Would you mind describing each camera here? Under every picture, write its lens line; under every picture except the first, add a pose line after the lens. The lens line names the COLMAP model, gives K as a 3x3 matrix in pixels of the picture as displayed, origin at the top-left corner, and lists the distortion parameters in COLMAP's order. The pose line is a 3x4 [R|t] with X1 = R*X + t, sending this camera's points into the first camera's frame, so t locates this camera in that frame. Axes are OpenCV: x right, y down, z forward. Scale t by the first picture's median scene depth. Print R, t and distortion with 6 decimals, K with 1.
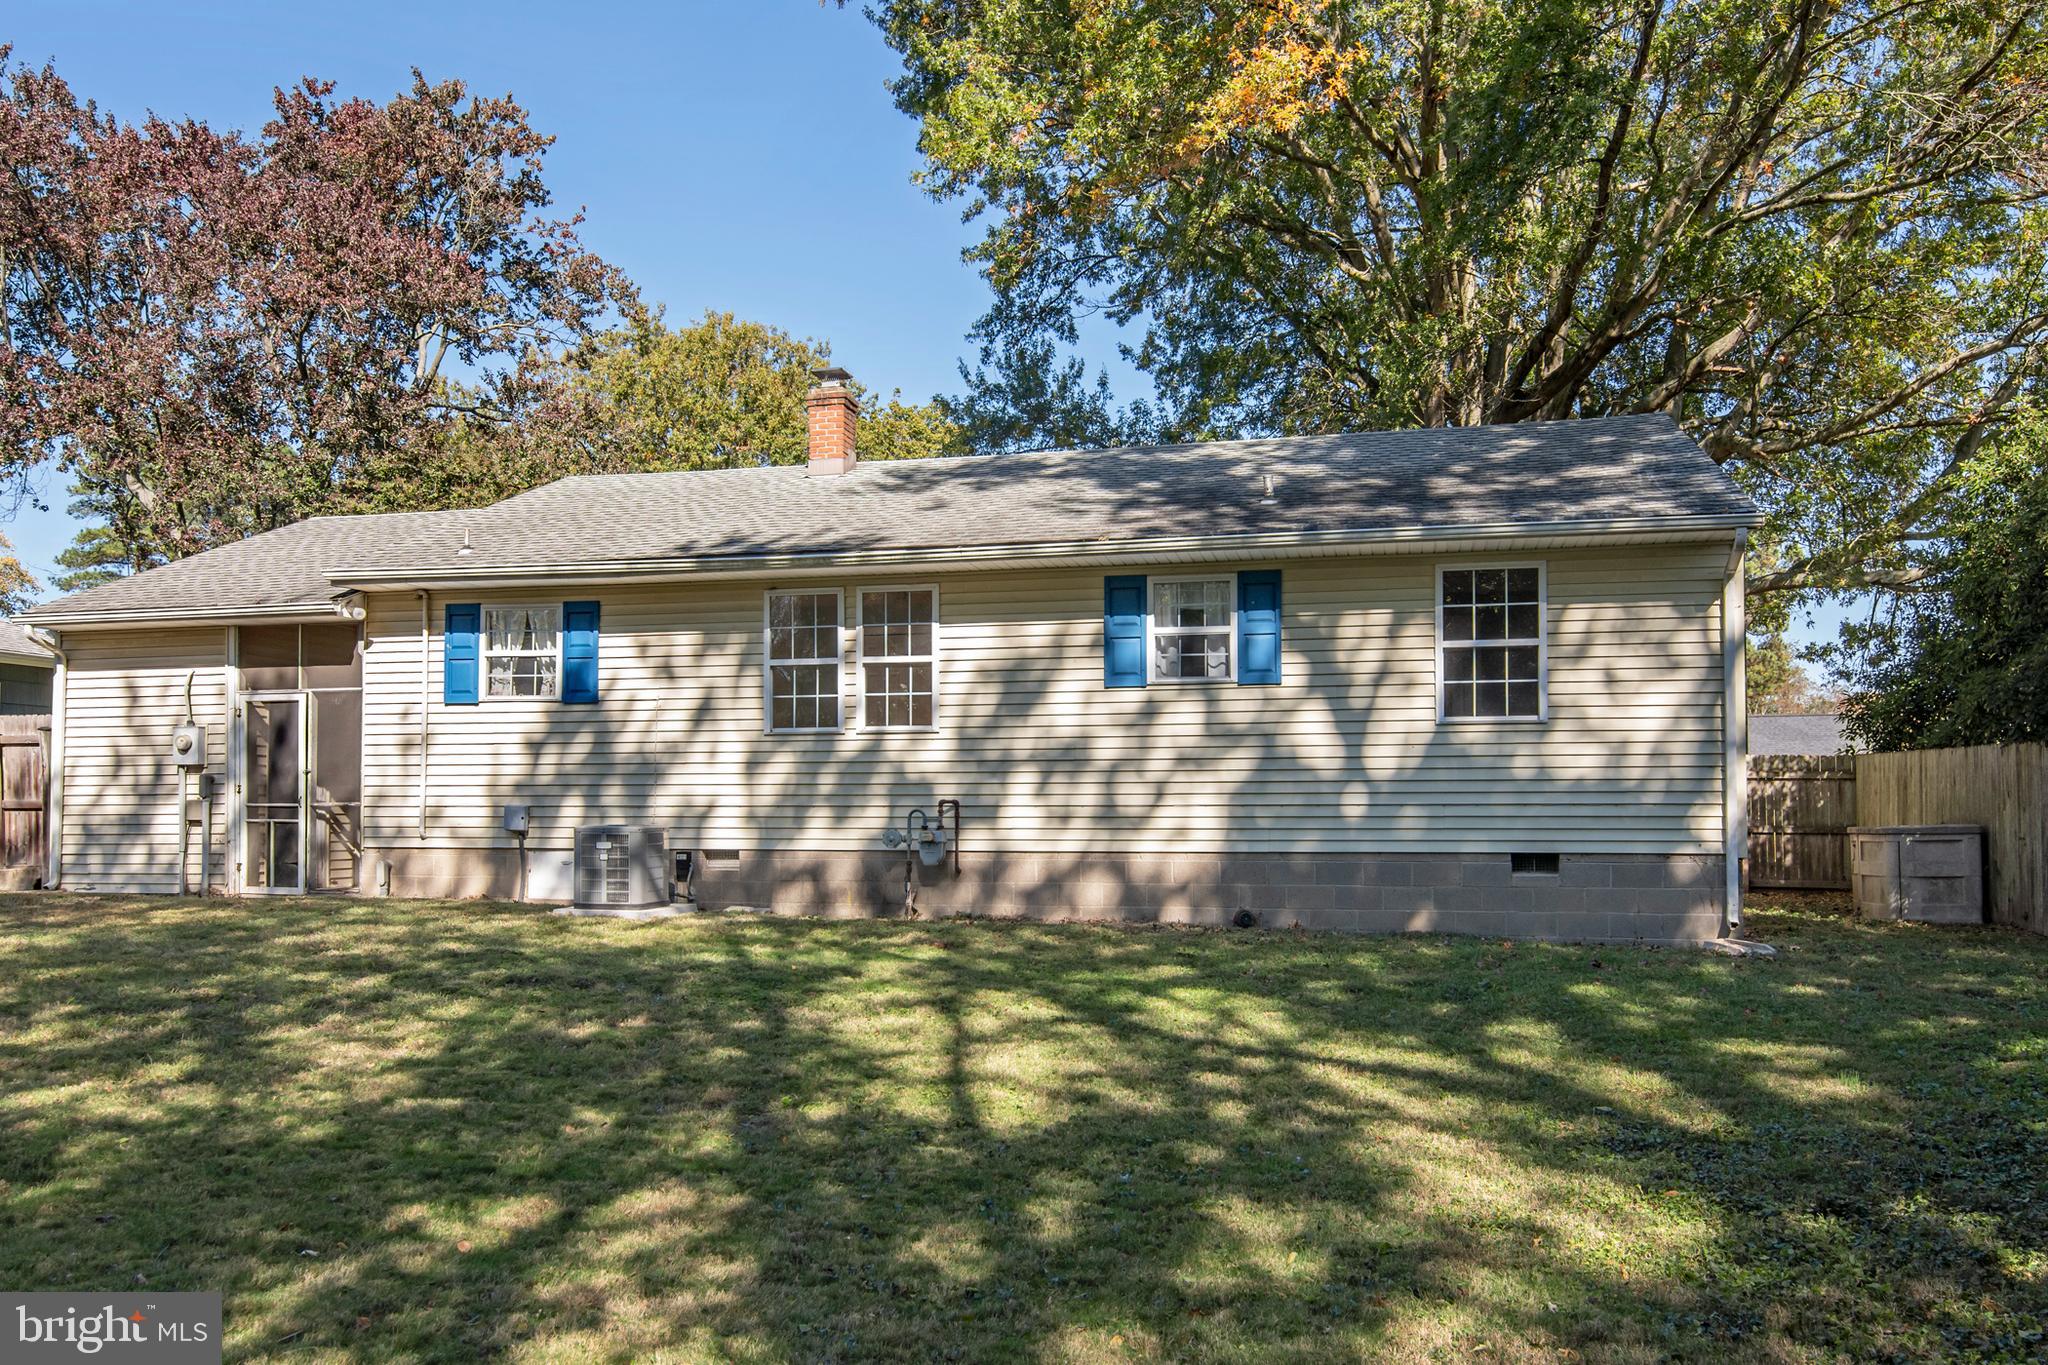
lens RADIAL K [[1539.3, 0, 1024.6], [0, 1539.3, 678.4], [0, 0, 1]] dist [0.012697, 0.006323]
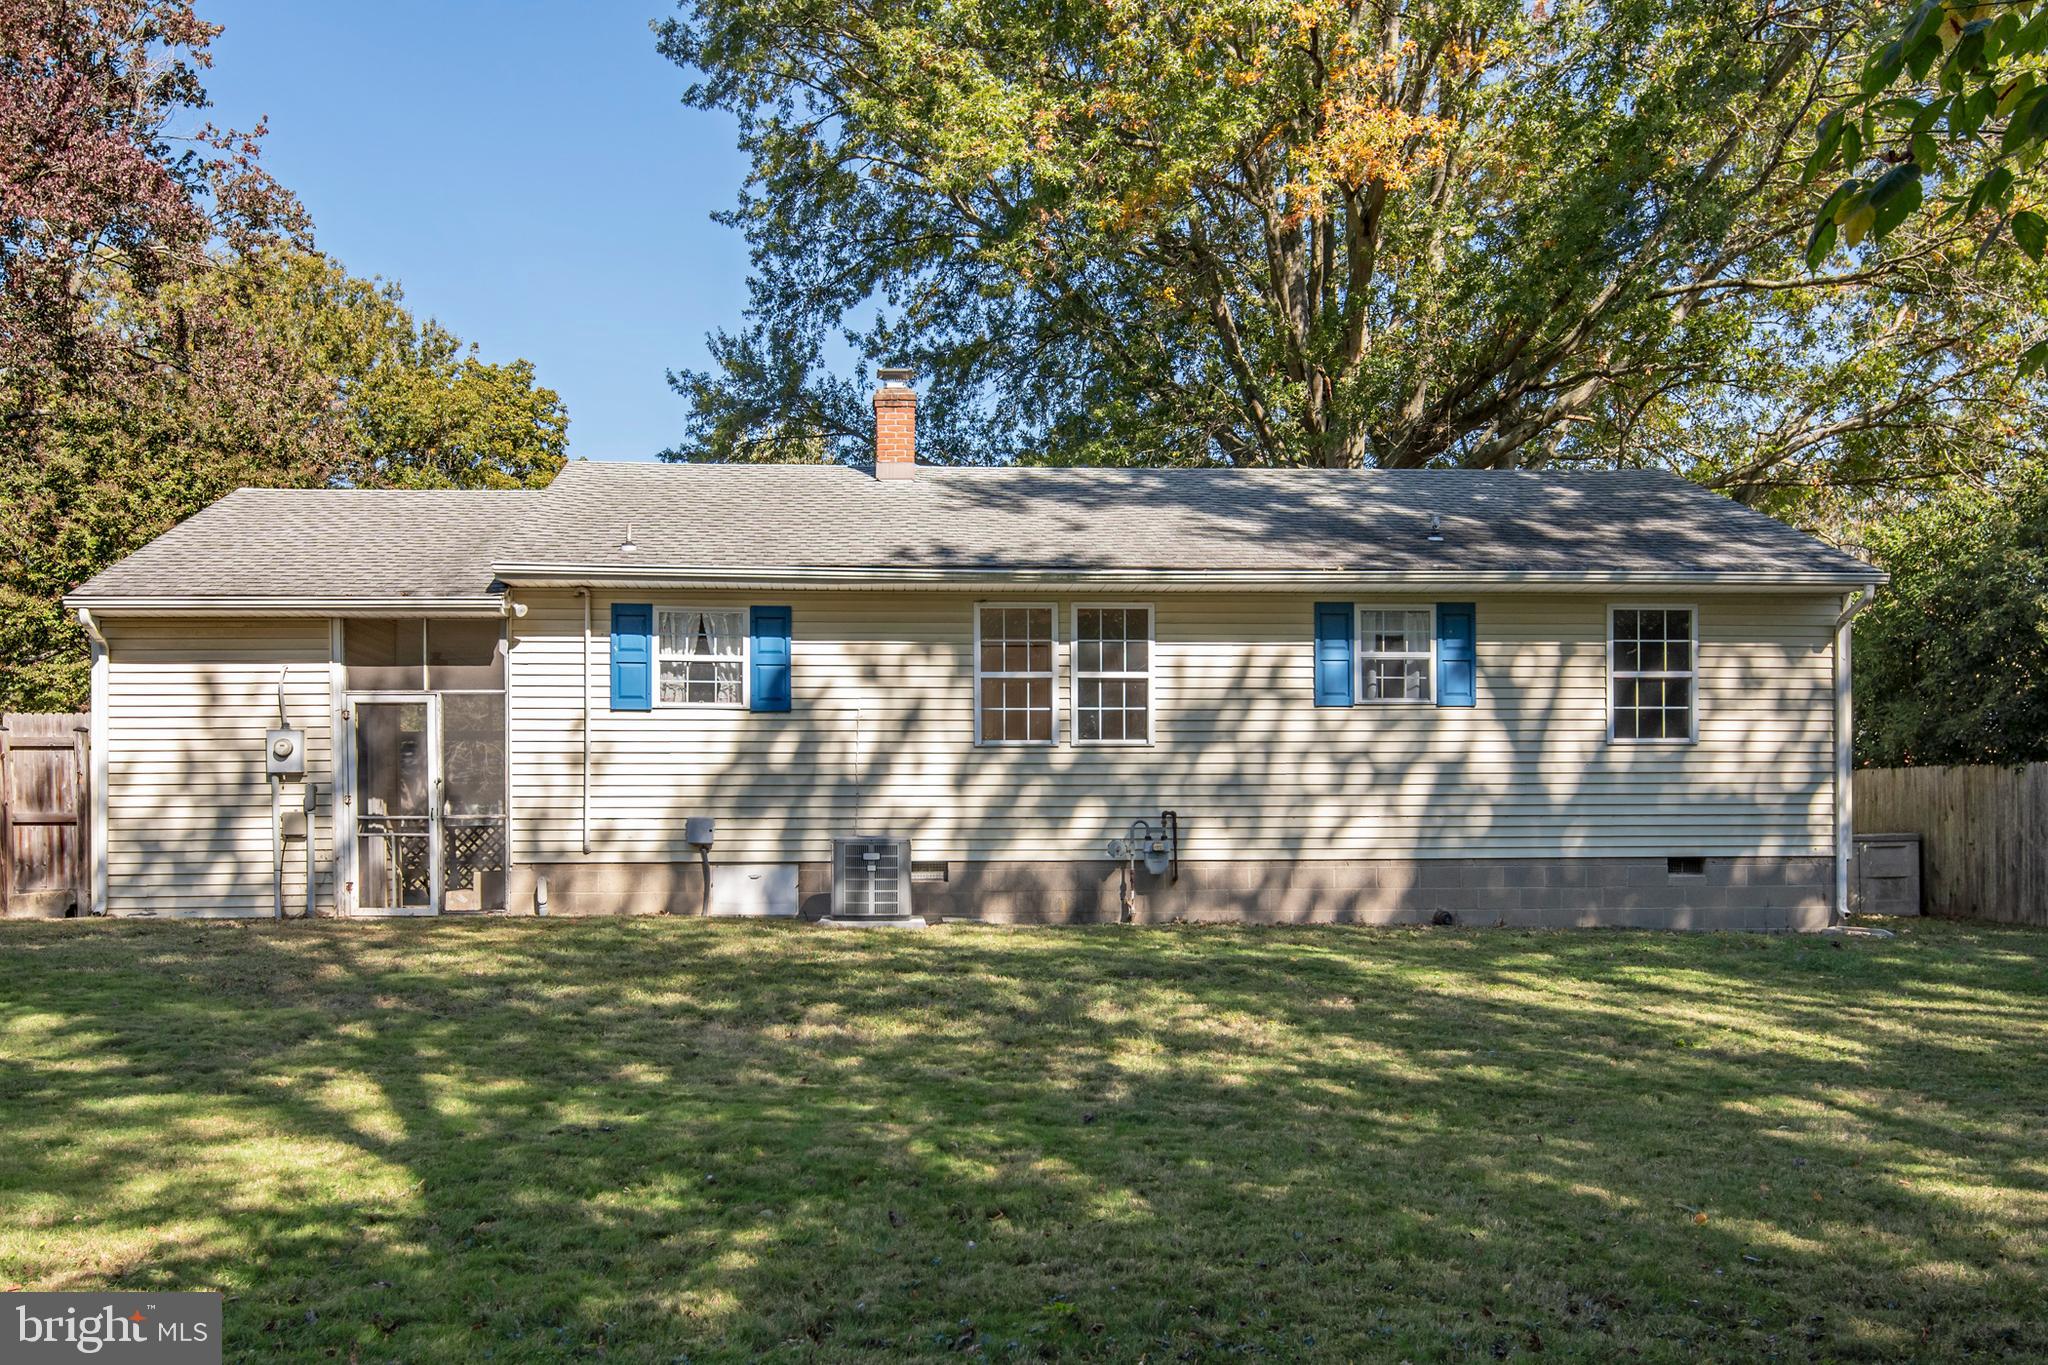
lens RADIAL K [[1723.6, 0, 1022.9], [0, 1723.6, 690.4], [0, 0, 1]] dist [0.011341, 0.001719]
pose [[0.955028, 0.021185, 0.295759, -0.455552], [-0.021830, 0.999761, -0.001121, 0.000491], [-0.295712, -0.005385, 0.955262, -0.078812]]
